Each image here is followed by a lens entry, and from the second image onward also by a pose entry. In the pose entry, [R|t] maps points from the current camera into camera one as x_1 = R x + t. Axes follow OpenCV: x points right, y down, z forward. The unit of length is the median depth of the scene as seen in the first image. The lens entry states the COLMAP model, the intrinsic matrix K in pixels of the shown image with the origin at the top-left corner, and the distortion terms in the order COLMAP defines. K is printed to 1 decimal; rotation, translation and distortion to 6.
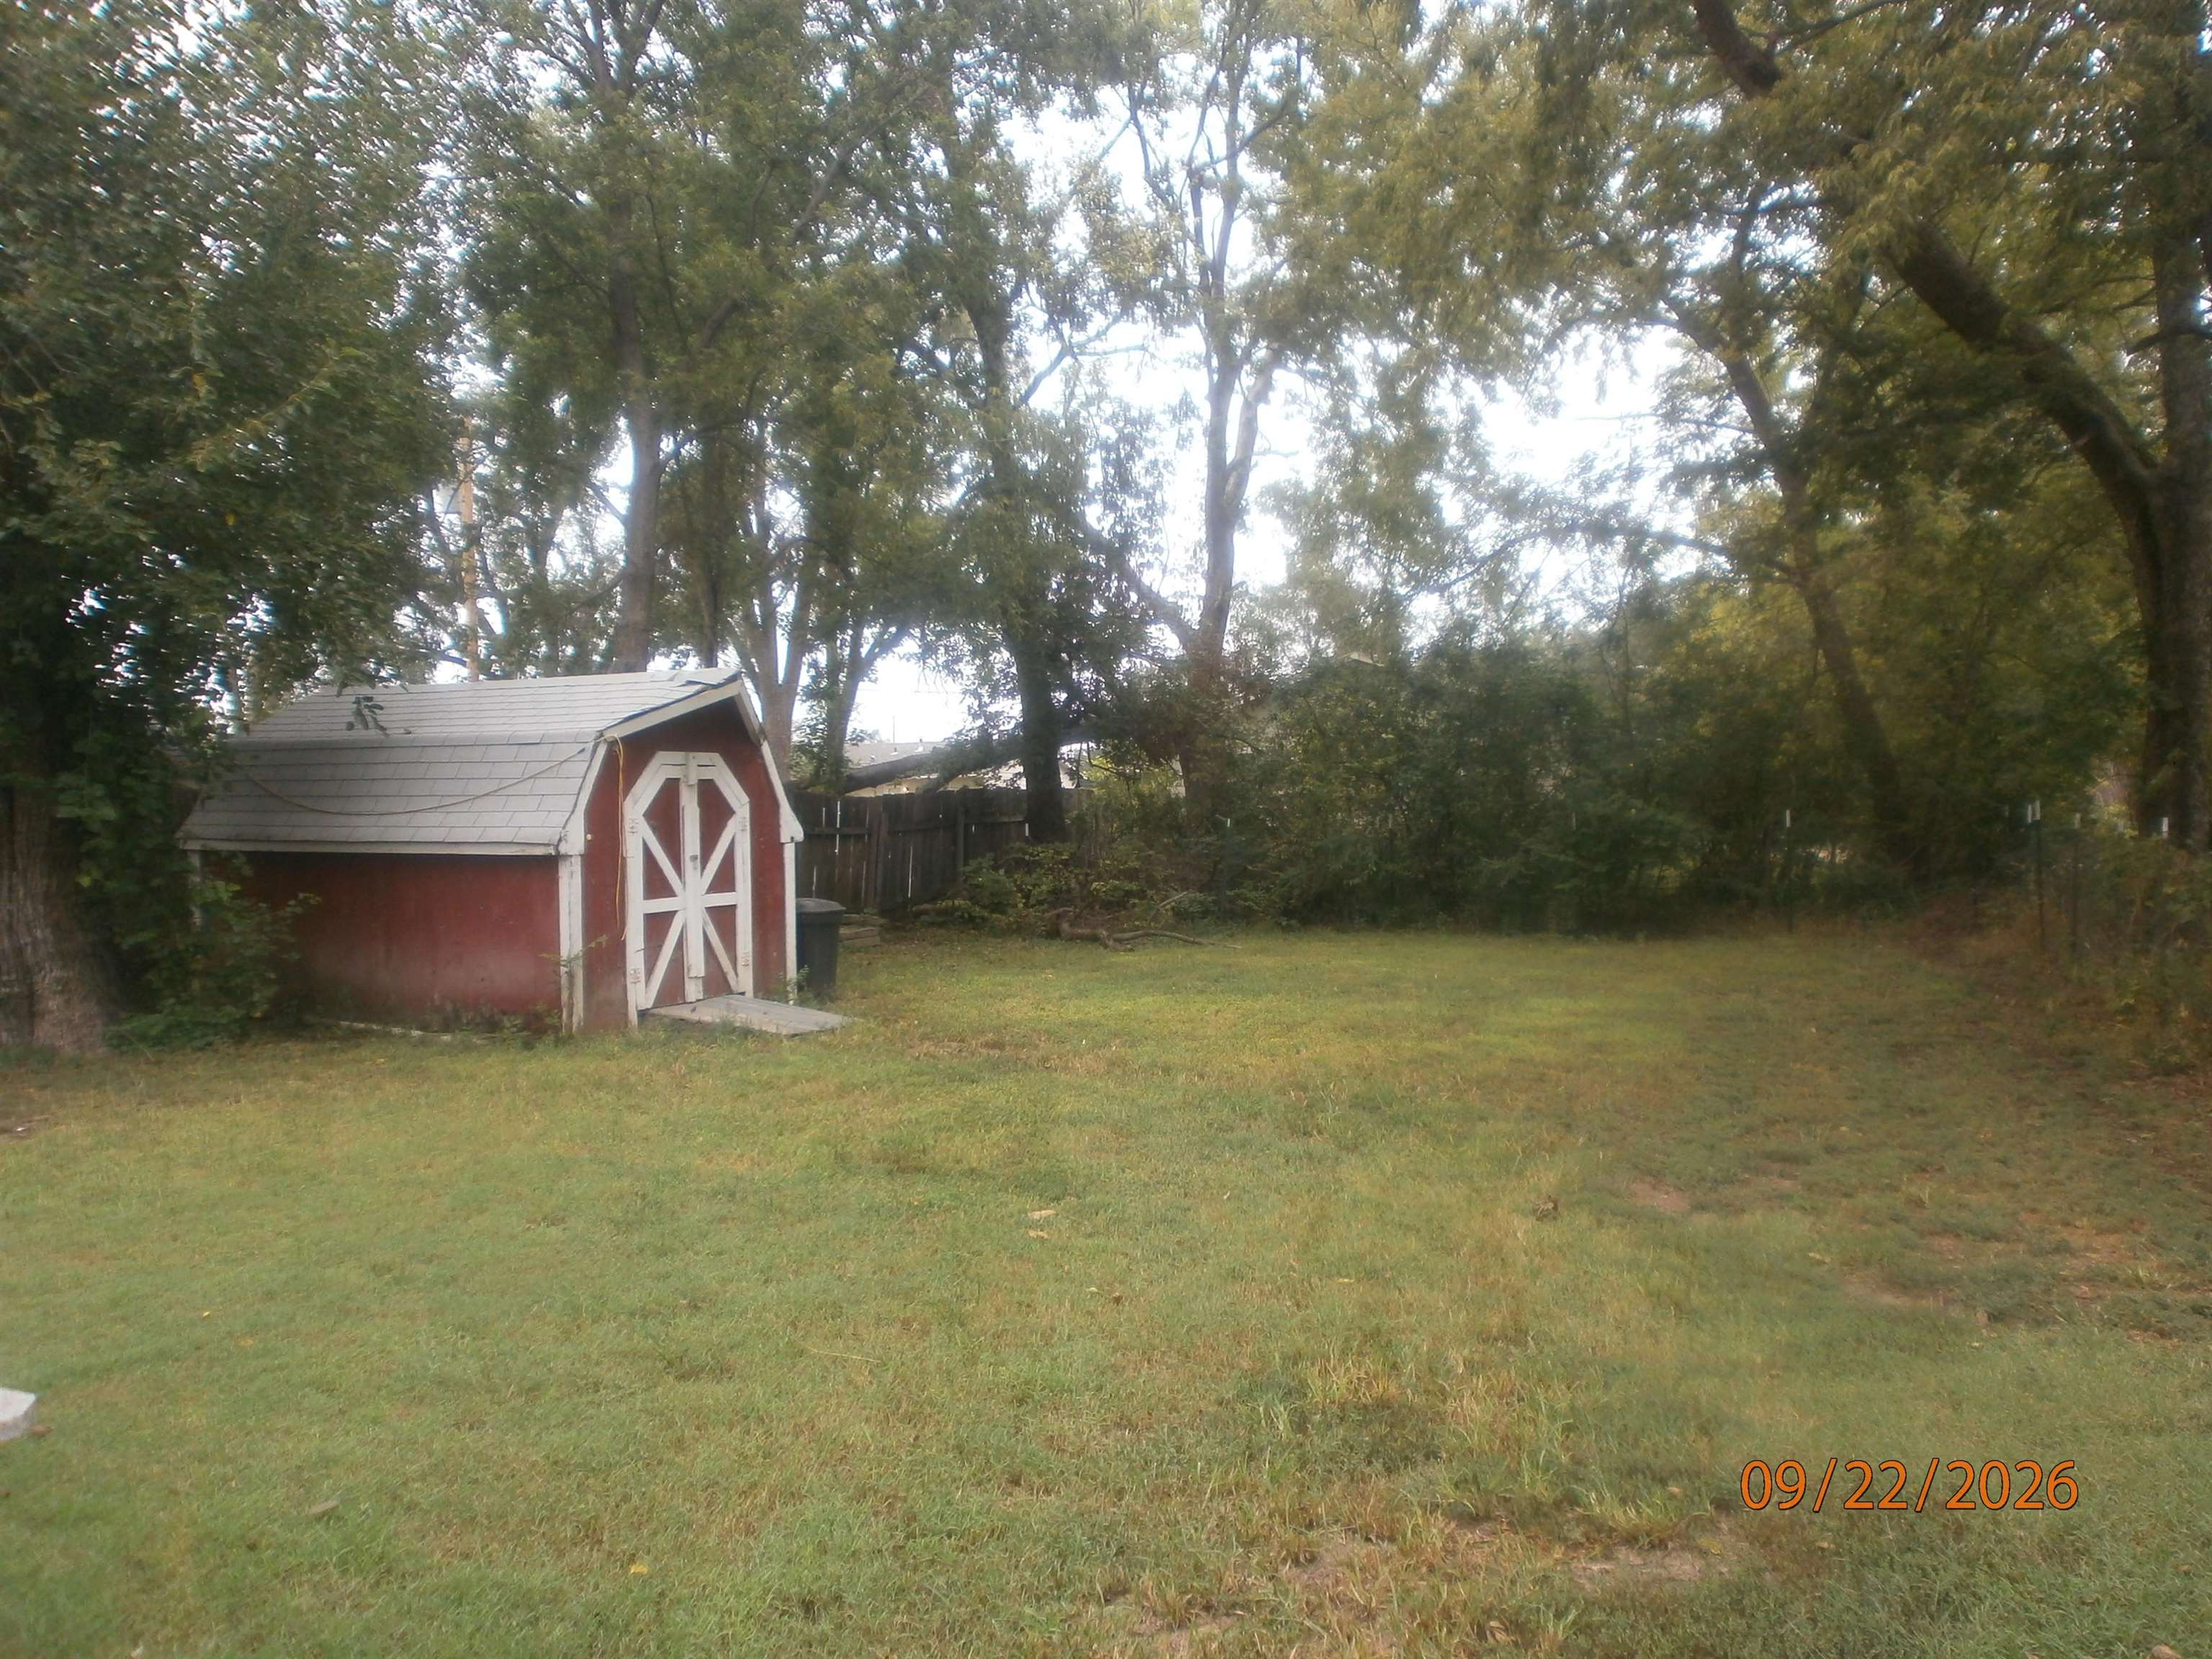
lens RADIAL K [[1795.4, 0, 1121.9], [0, 1795.4, 813.7], [0, 0, 1]] dist [-0.055180, 0.070051]
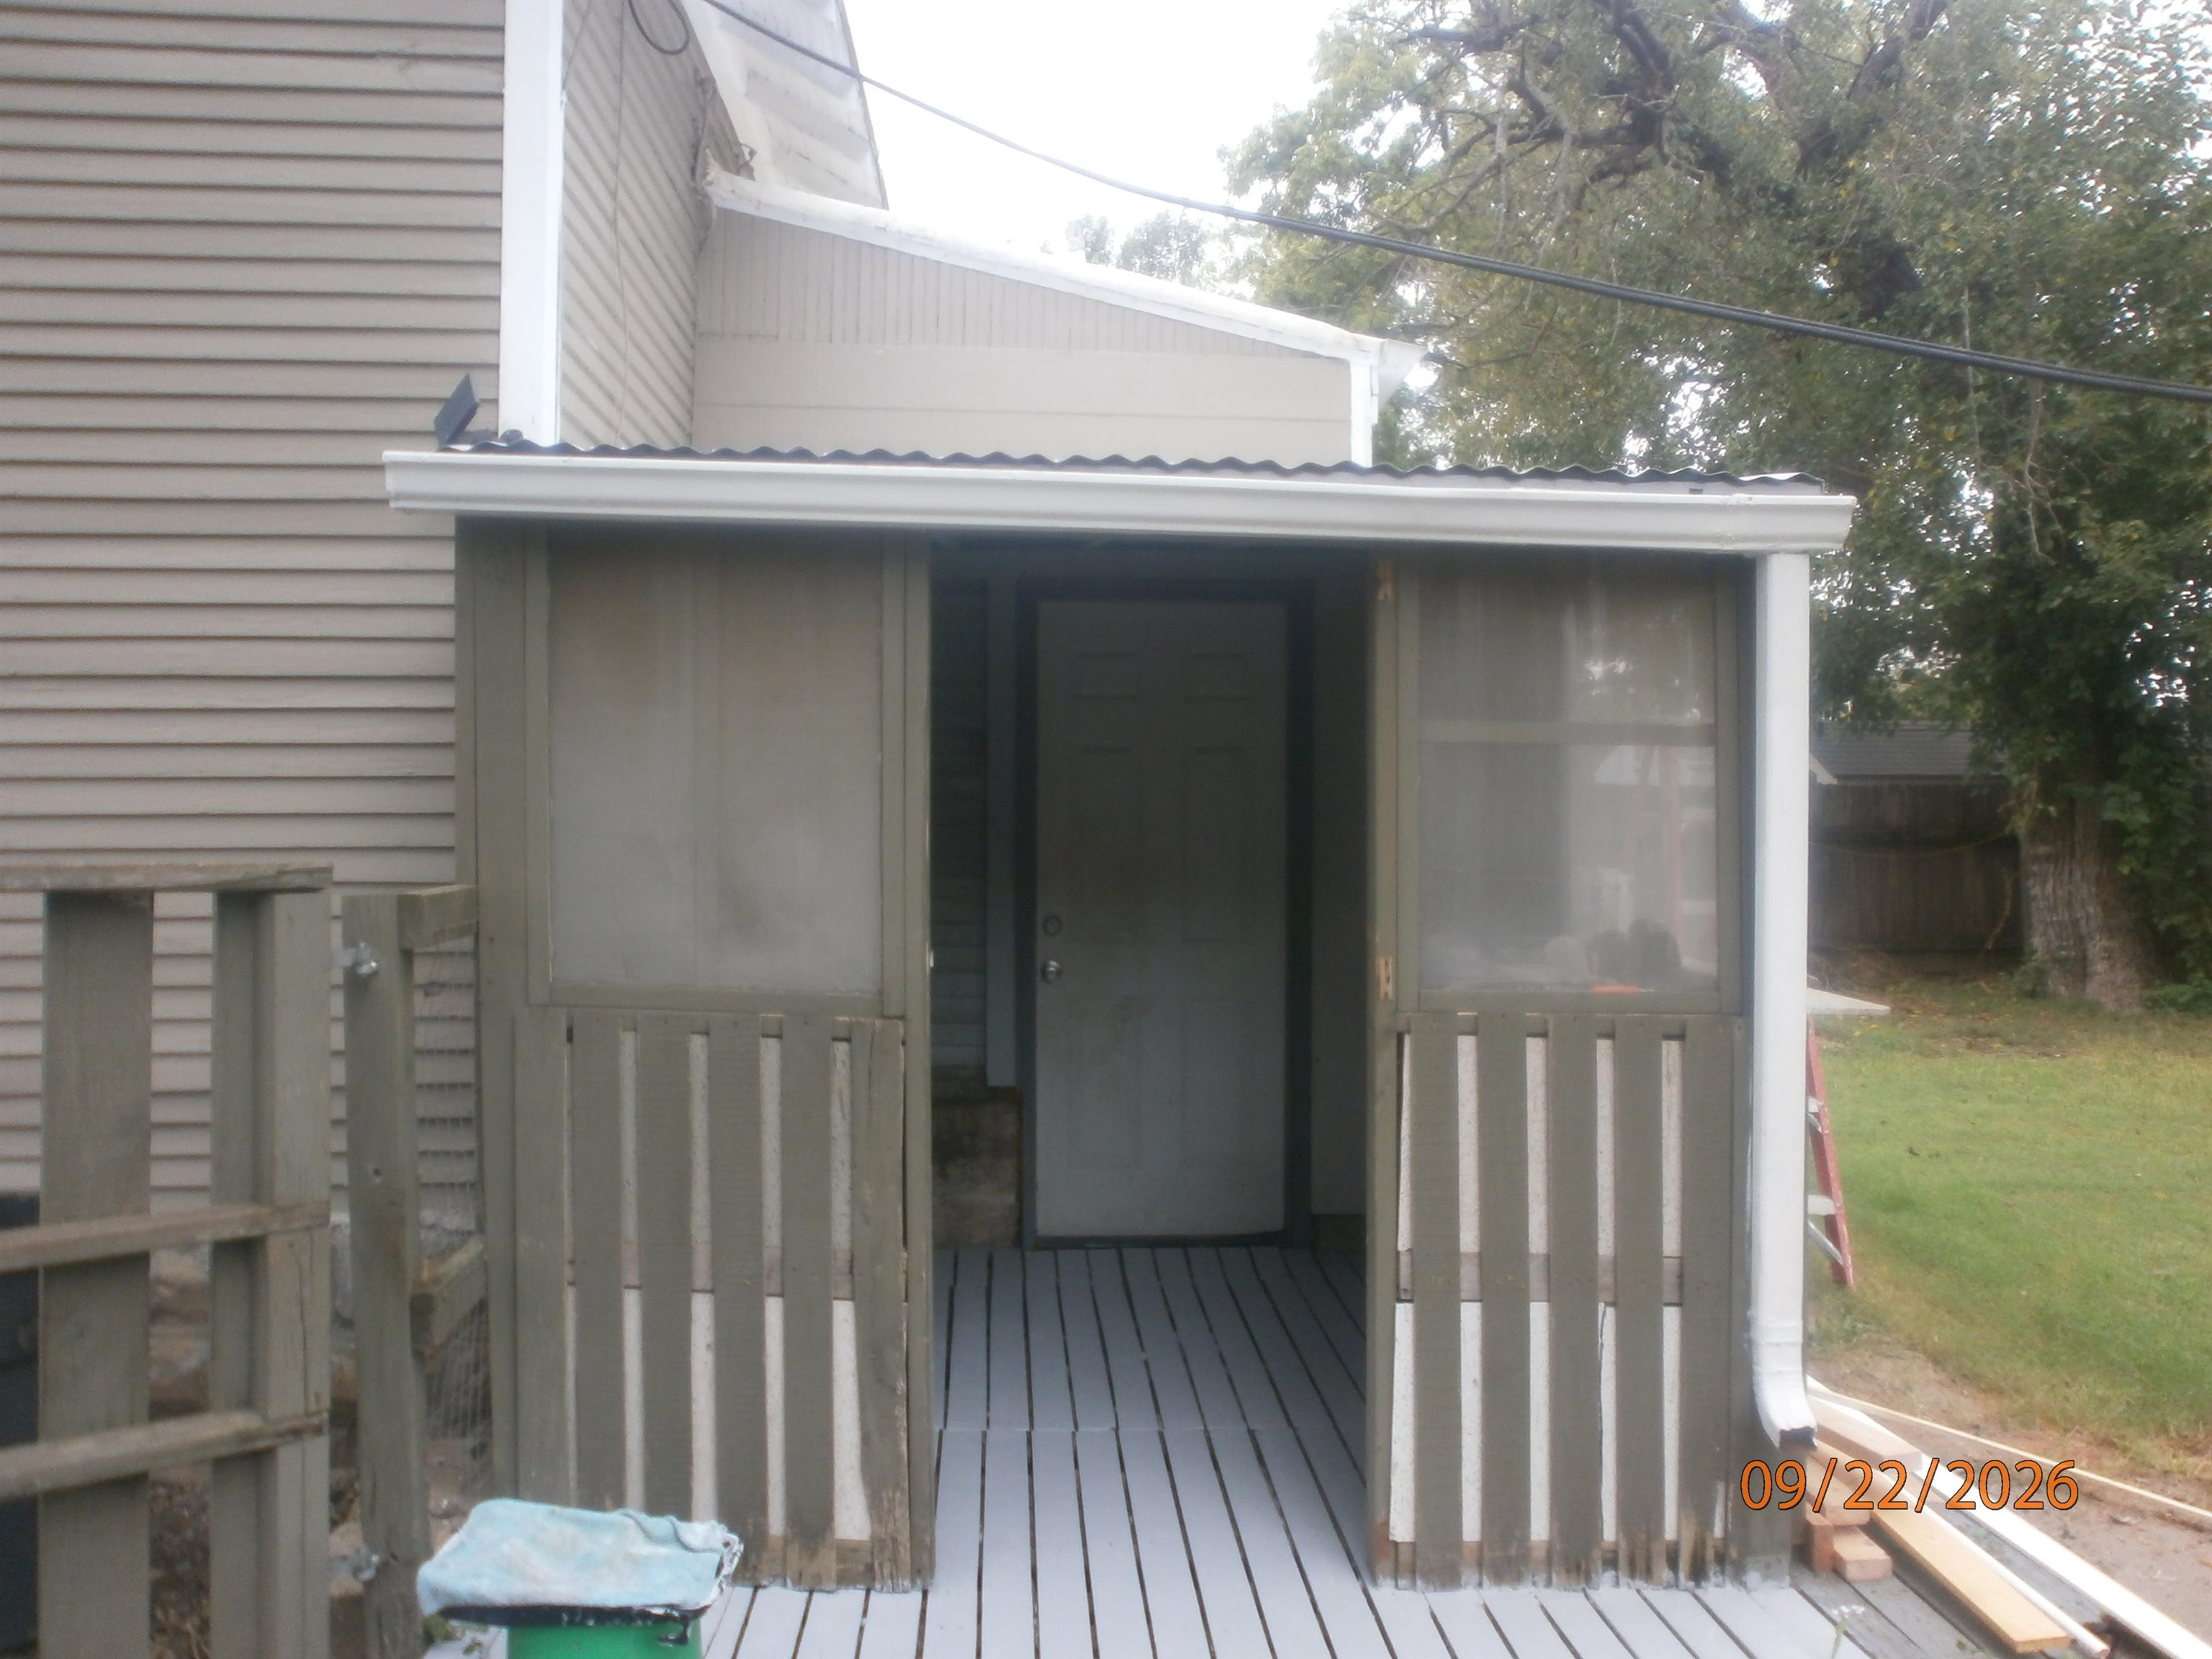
lens RADIAL K [[1795.4, 0, 1118.2], [0, 1795.4, 819.5], [0, 0, 1]] dist [-0.055180, 0.070051]
pose [[0.464656, 0.012235, -0.885407, 0.183889], [-0.006576, 0.999925, 0.010366, -0.005470], [0.885467, 0.001006, 0.464701, -0.193216]]
